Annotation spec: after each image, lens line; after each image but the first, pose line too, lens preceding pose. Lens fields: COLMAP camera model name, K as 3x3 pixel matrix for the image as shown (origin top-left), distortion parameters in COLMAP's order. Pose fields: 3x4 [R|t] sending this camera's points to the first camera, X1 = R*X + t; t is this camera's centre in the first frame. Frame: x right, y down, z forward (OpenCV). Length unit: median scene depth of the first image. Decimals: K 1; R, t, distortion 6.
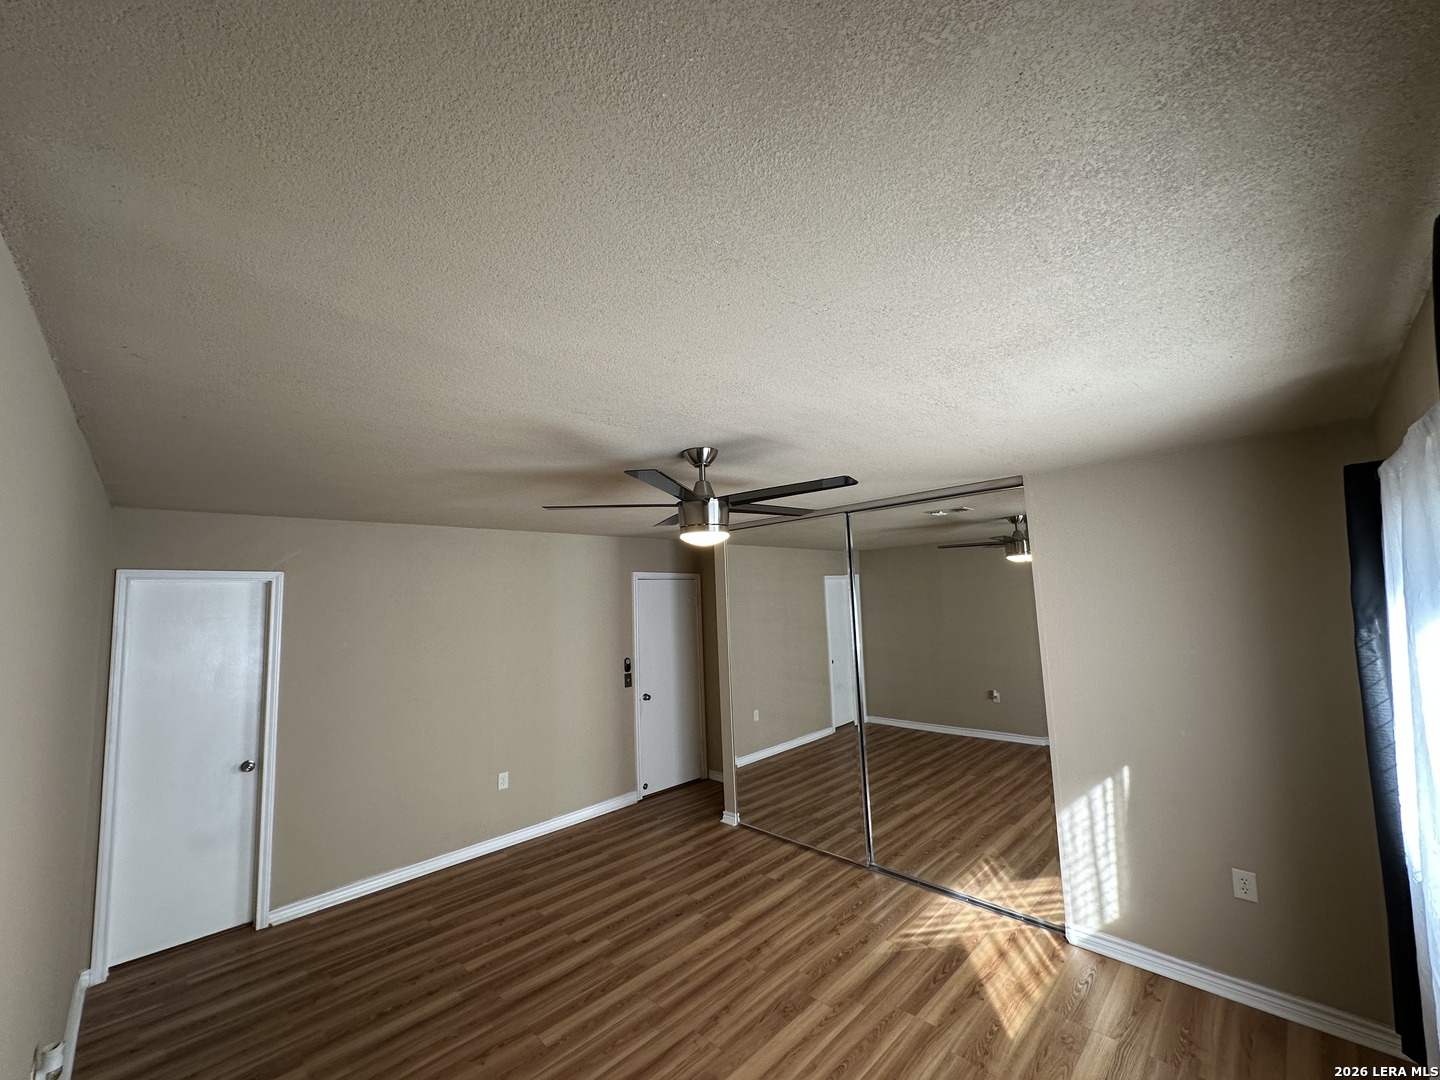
lens RADIAL K [[571.4, 0, 715.1], [0, 571.4, 539.6], [0, 0, 1]] dist [-0.004793, 0.000589]
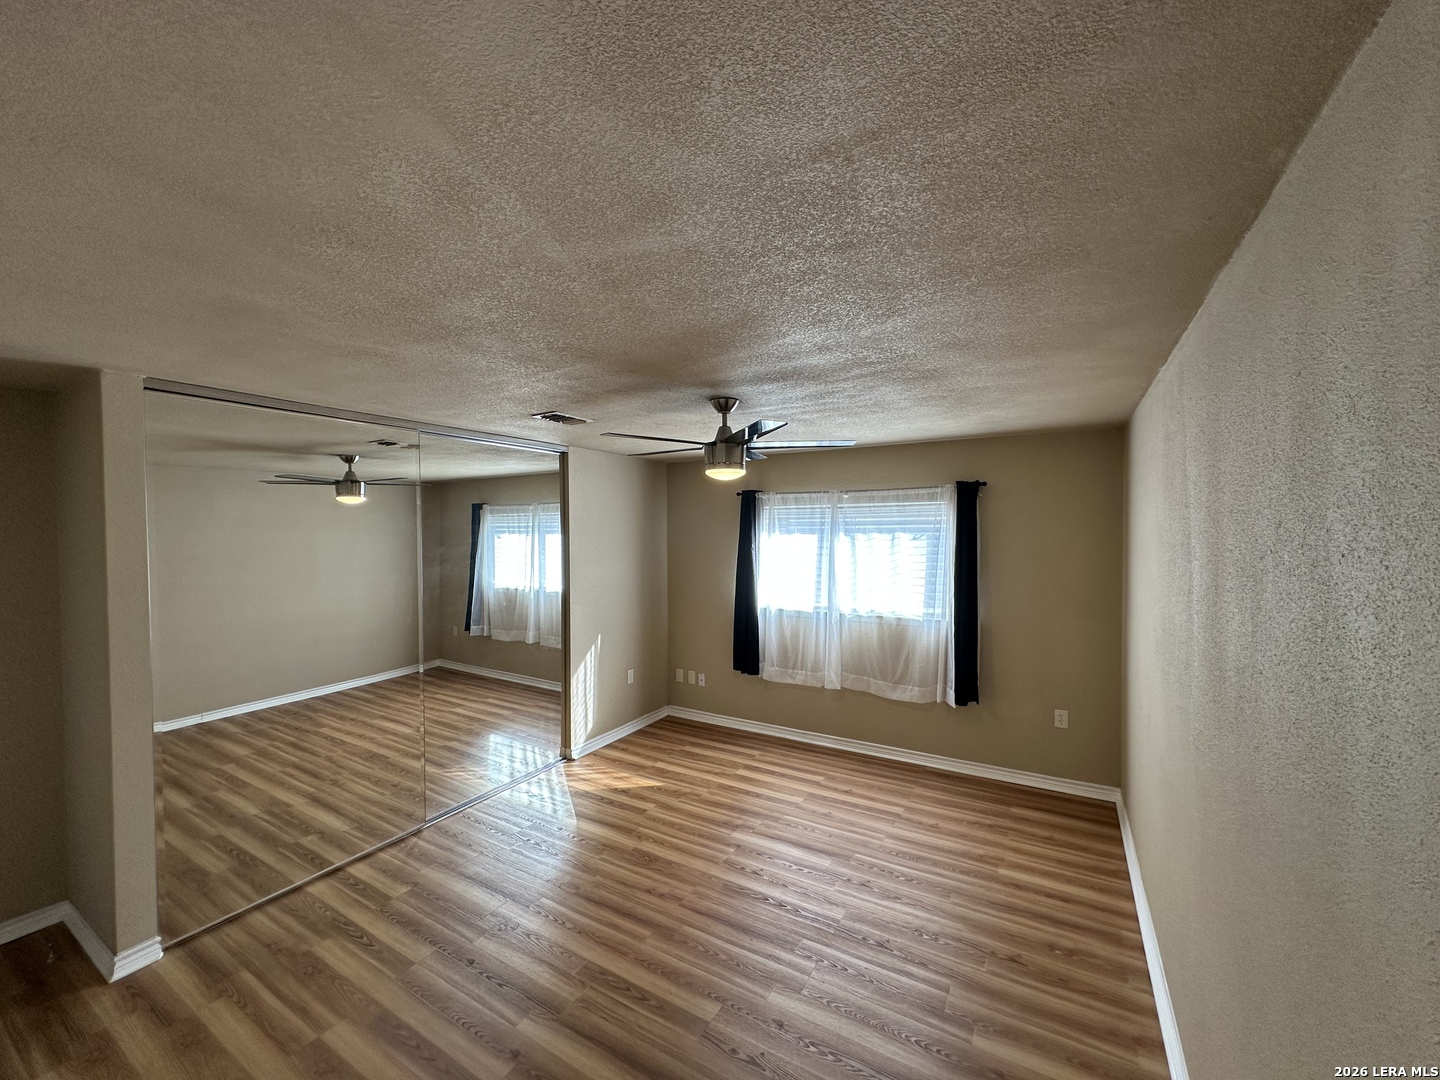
lens RADIAL K [[571.4, 0, 716.8], [0, 571.4, 547.1], [0, 0, 1]] dist [-0.004793, 0.000589]
pose [[-0.237463, 0.003327, 0.971391, -0.971261], [-0.078718, 0.996639, -0.022656, 0.147040], [-0.968202, -0.081846, -0.236404, 1.053768]]
